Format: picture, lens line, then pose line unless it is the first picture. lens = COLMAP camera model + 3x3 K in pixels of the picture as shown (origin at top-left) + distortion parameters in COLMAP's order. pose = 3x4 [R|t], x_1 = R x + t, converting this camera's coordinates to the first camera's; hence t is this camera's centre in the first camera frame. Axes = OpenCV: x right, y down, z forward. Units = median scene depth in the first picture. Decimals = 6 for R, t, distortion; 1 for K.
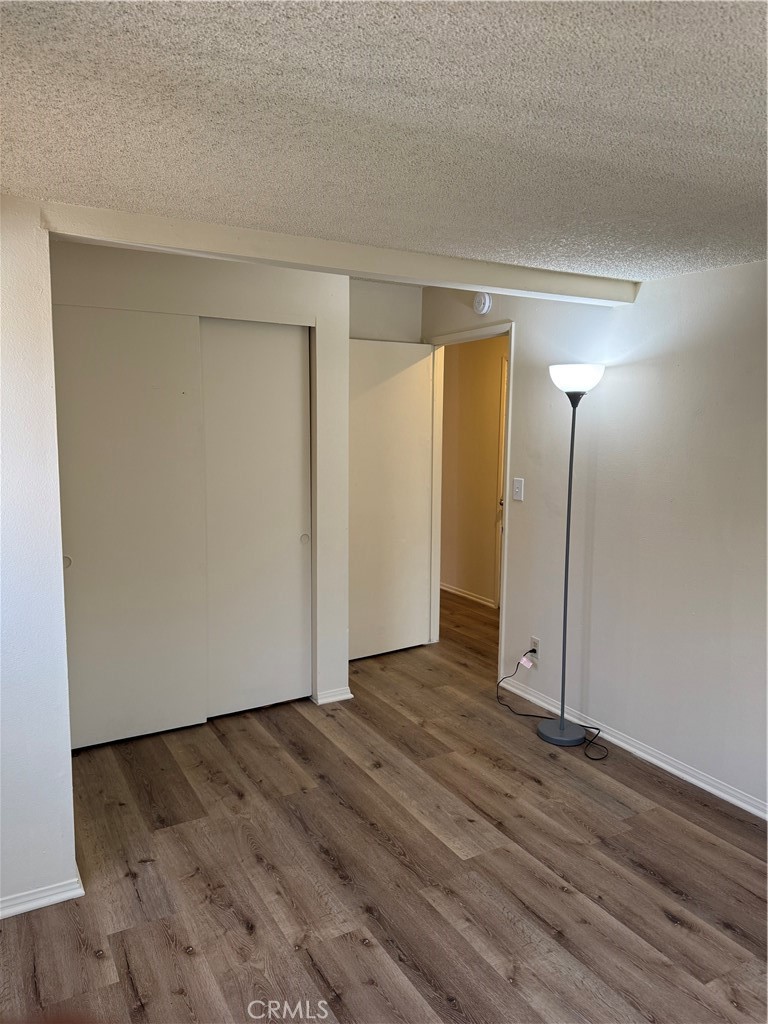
lens RADIAL K [[726.7, 0, 381.5], [0, 726.7, 513.9], [0, 0, 1]] dist [0.029982, -0.040925]
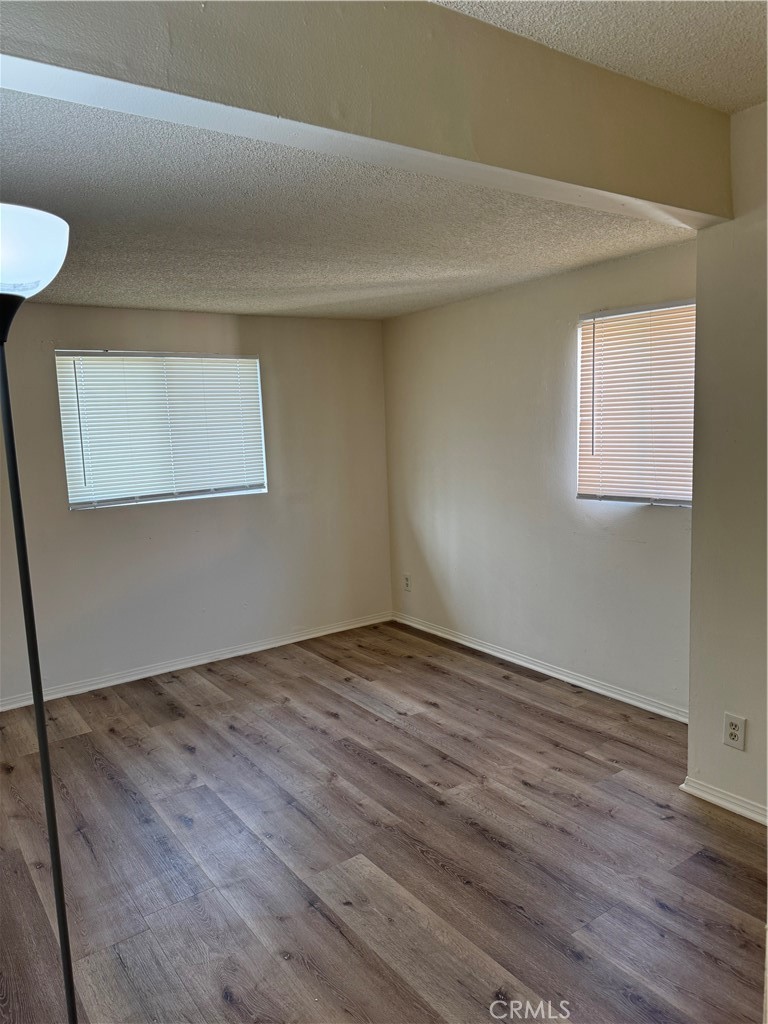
lens RADIAL K [[726.7, 0, 381.5], [0, 726.7, 513.9], [0, 0, 1]] dist [0.029982, -0.040925]
pose [[-0.994622, 0.038603, -0.096114, 0.162666], [0.013385, 0.968077, 0.250295, -0.203773], [0.102708, 0.247662, -0.963387, 1.847175]]
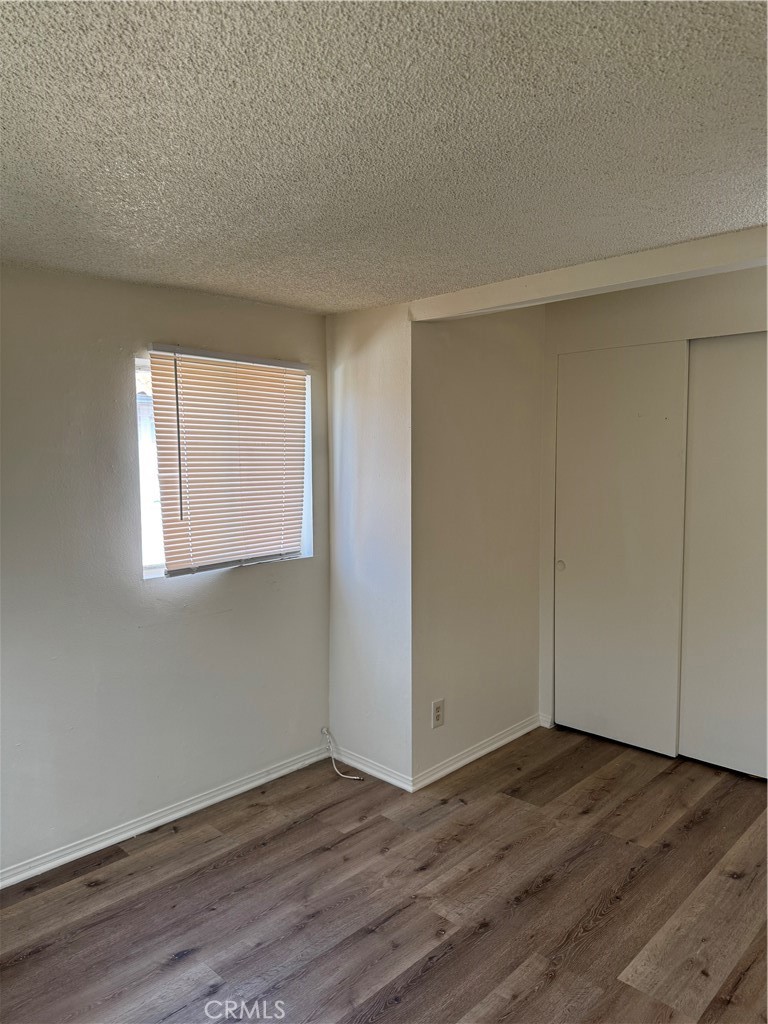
lens RADIAL K [[735.9, 0, 397.8], [0, 735.9, 497.3], [0, 0, 1]] dist [0.010834, -0.003994]
pose [[0.288310, 0.052870, -0.956076, 0.815583], [-0.110500, 0.993641, 0.021626, -0.052461], [0.951140, 0.099411, 0.292319, 0.478030]]
